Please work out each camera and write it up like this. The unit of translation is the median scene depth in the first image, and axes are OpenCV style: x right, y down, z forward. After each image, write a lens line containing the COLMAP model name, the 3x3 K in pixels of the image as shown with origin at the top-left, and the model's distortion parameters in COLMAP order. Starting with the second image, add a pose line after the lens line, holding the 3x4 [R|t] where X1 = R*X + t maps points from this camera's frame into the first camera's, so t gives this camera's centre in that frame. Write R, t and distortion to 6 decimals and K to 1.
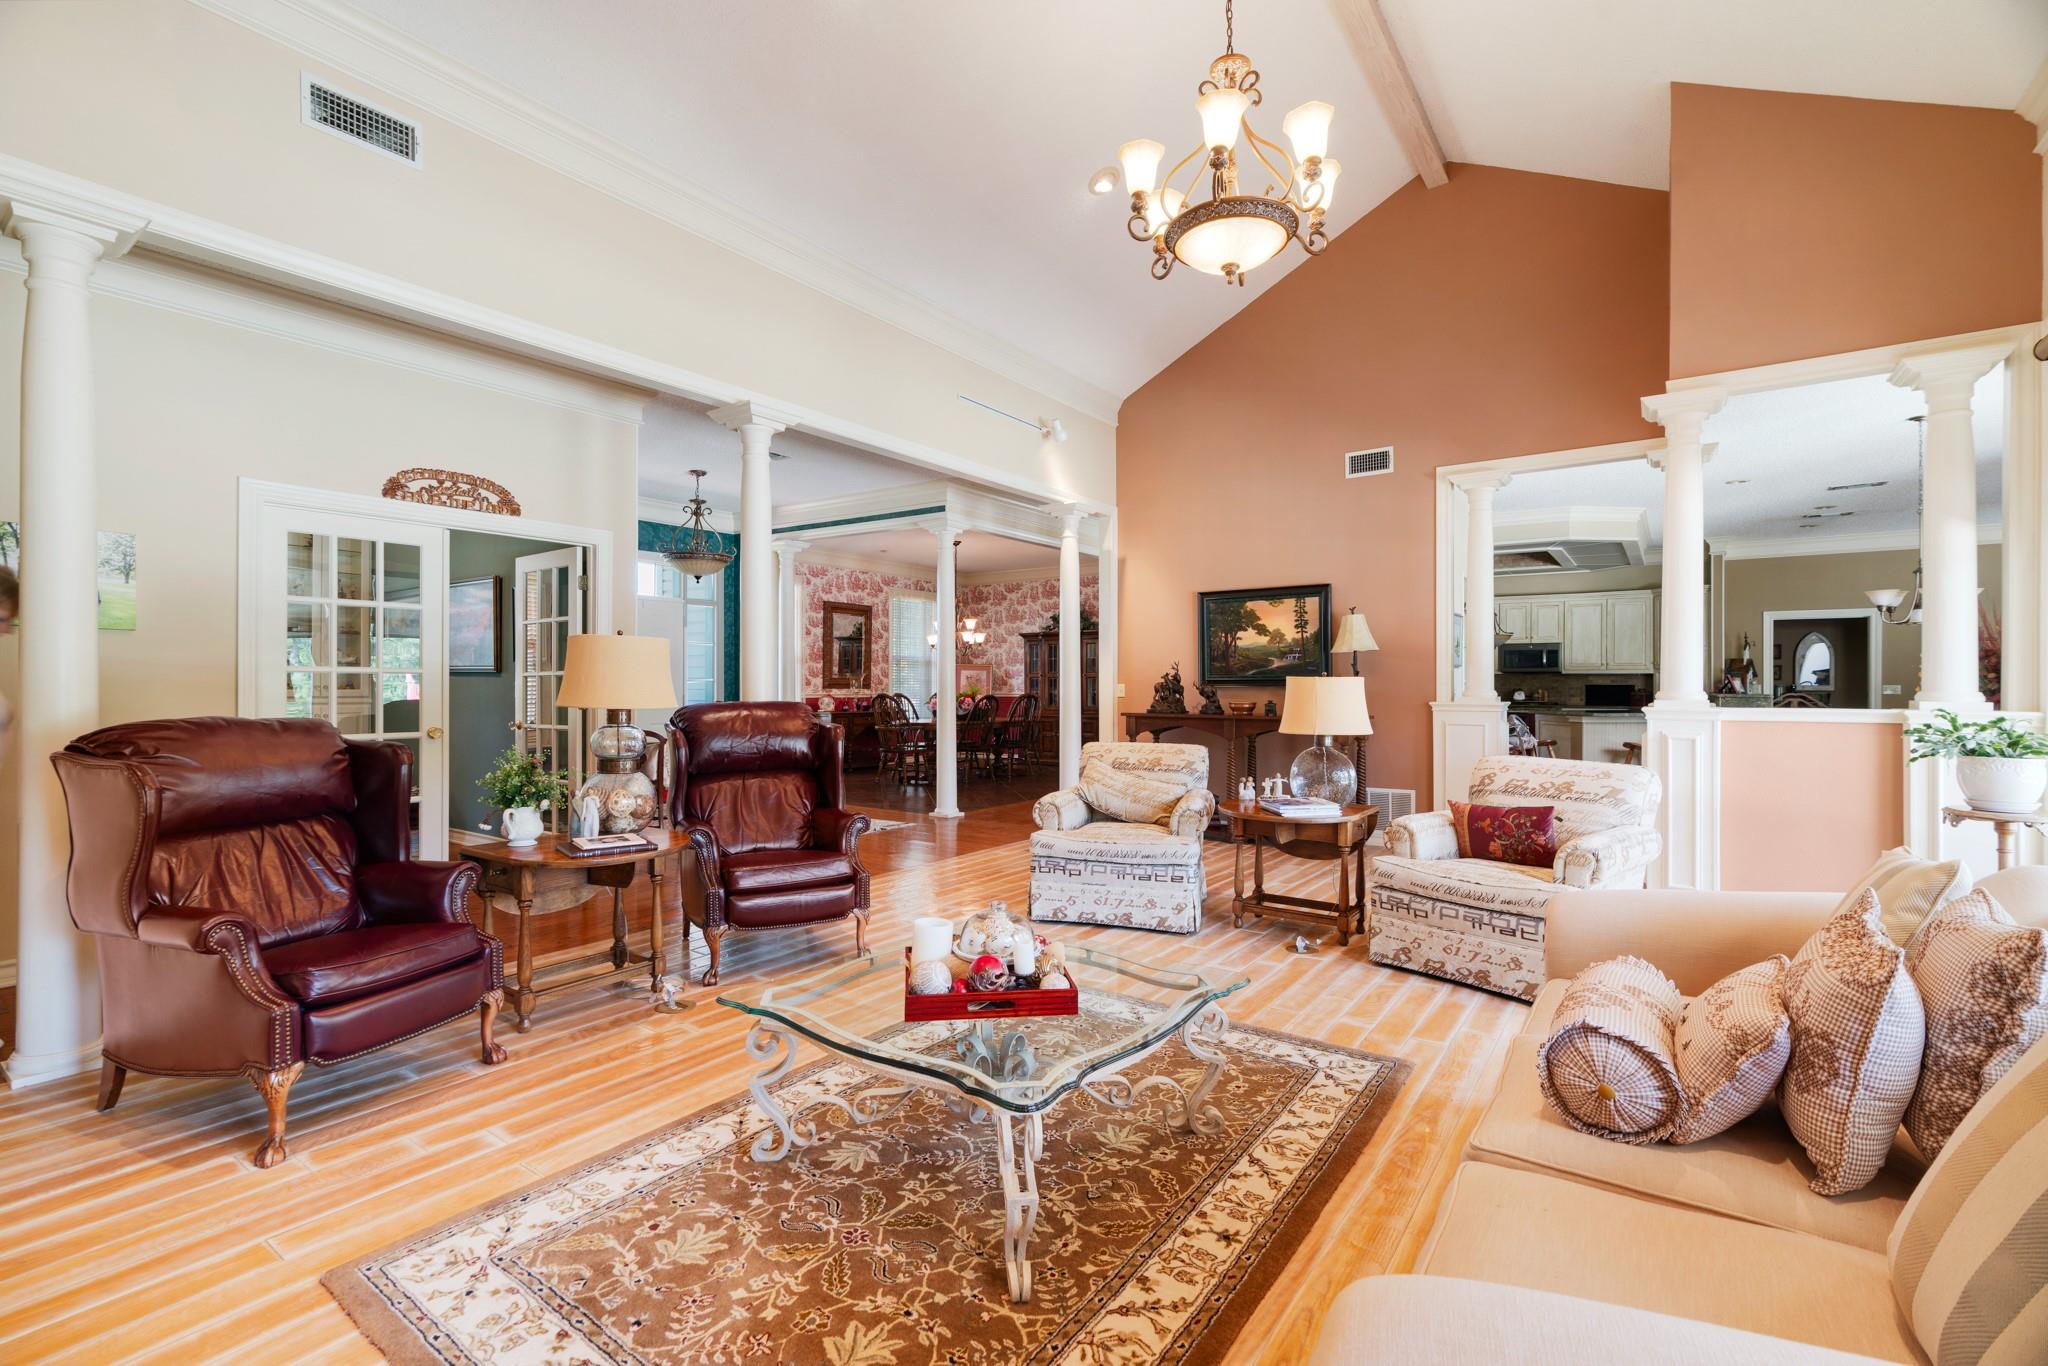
lens RADIAL K [[917.3, 0, 1014.3], [0, 917.3, 687.4], [0, 0, 1]] dist [-0.001961, -0.000225]
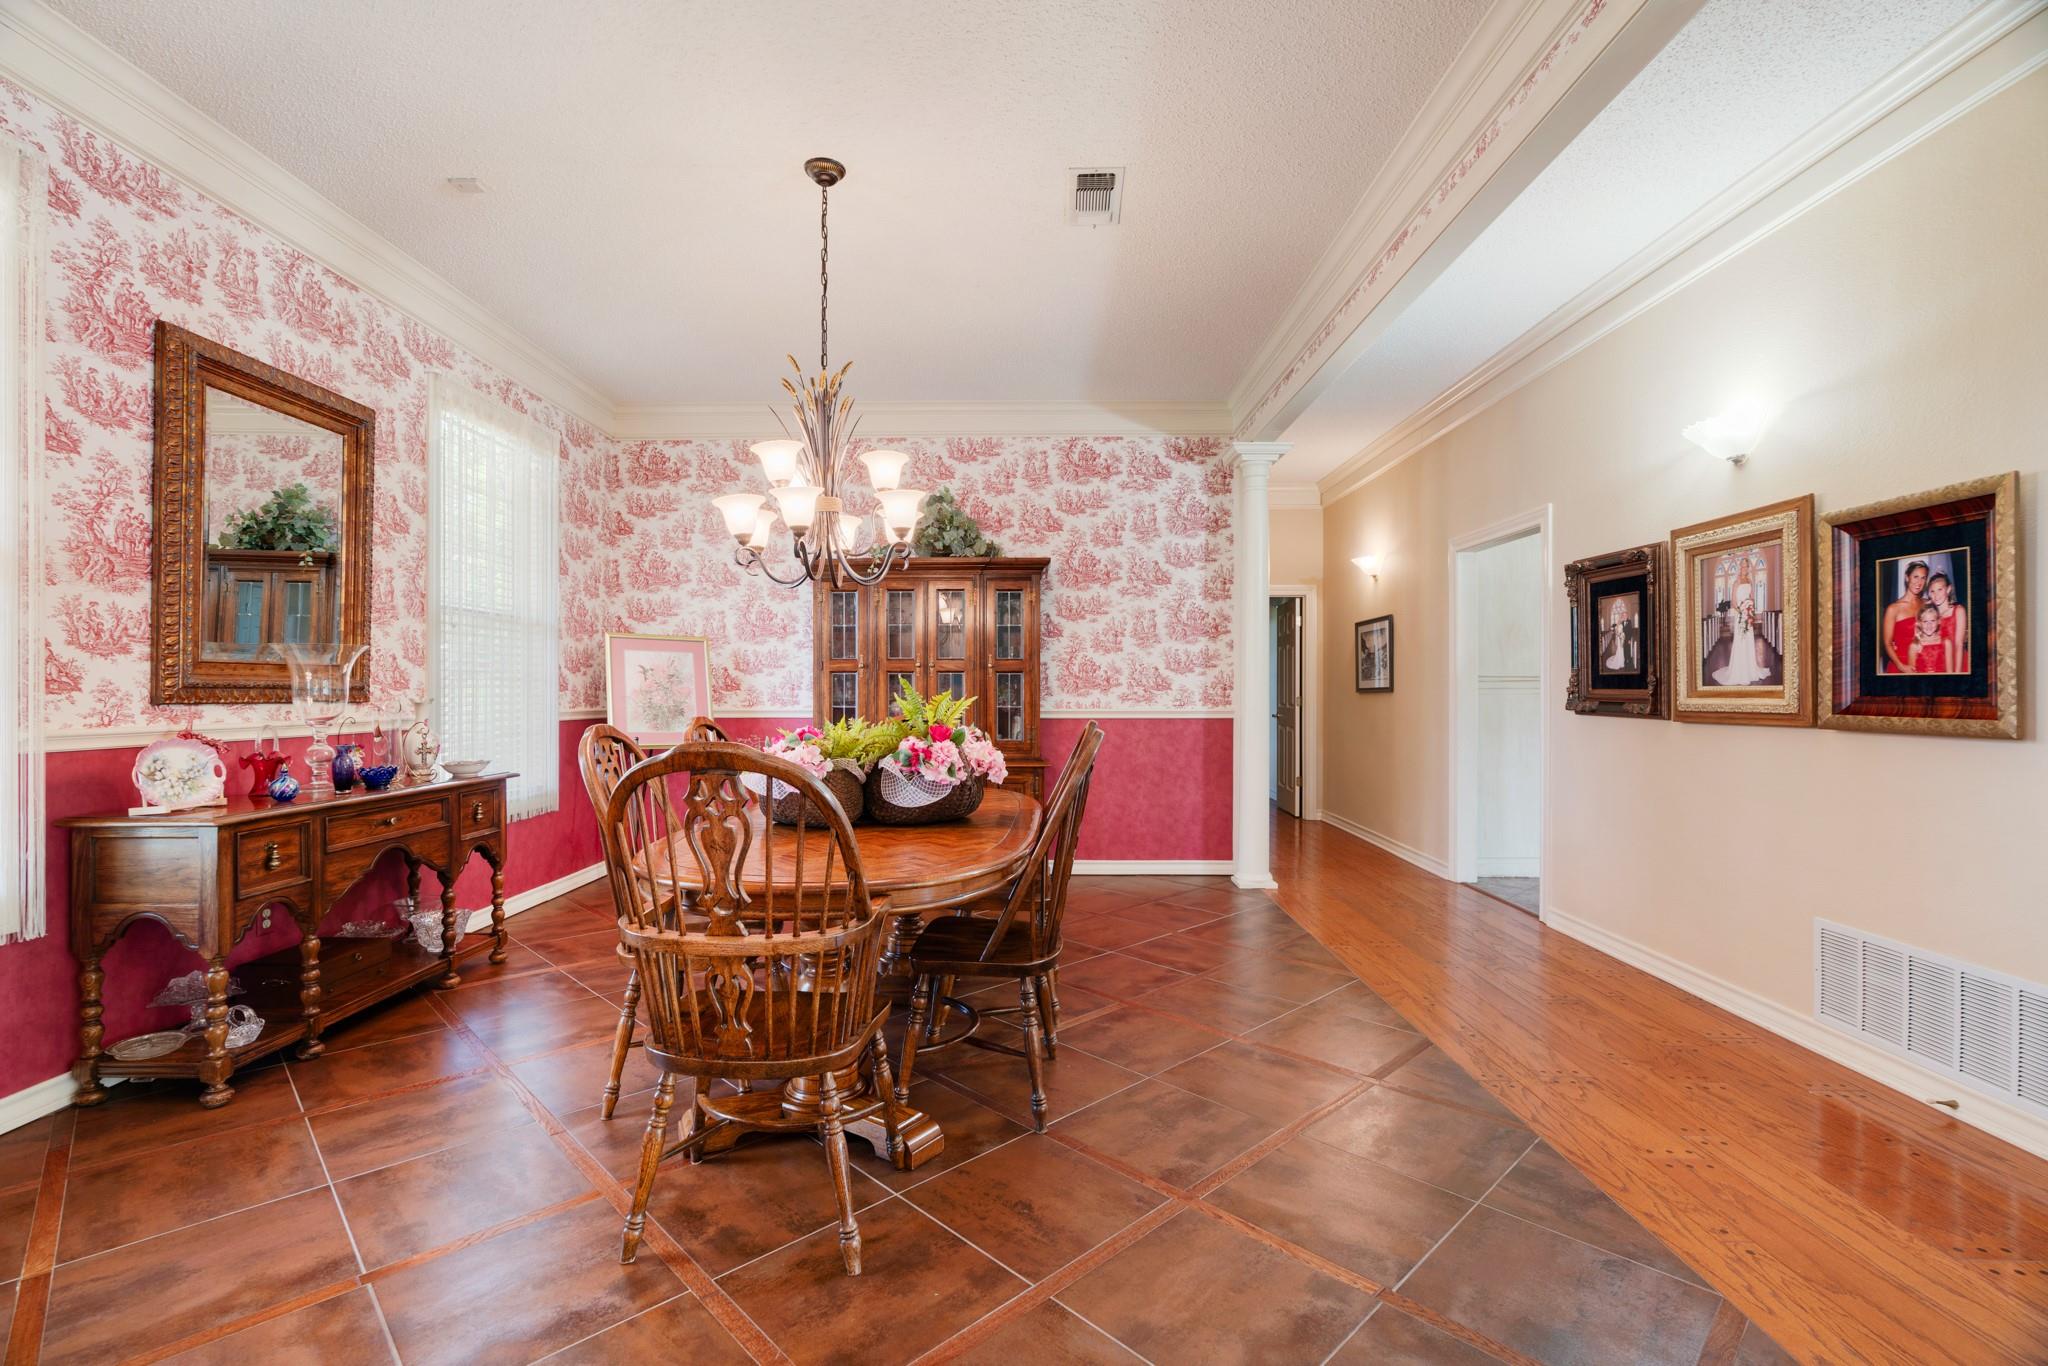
lens RADIAL K [[917.3, 0, 1014.3], [0, 917.3, 687.4], [0, 0, 1]] dist [-0.001961, -0.000225]
pose [[0.823522, -0.003592, 0.567272, -0.159389], [0.009253, 0.999932, -0.007100, 0.000403], [-0.567208, 0.011096, 0.823500, 0.684706]]
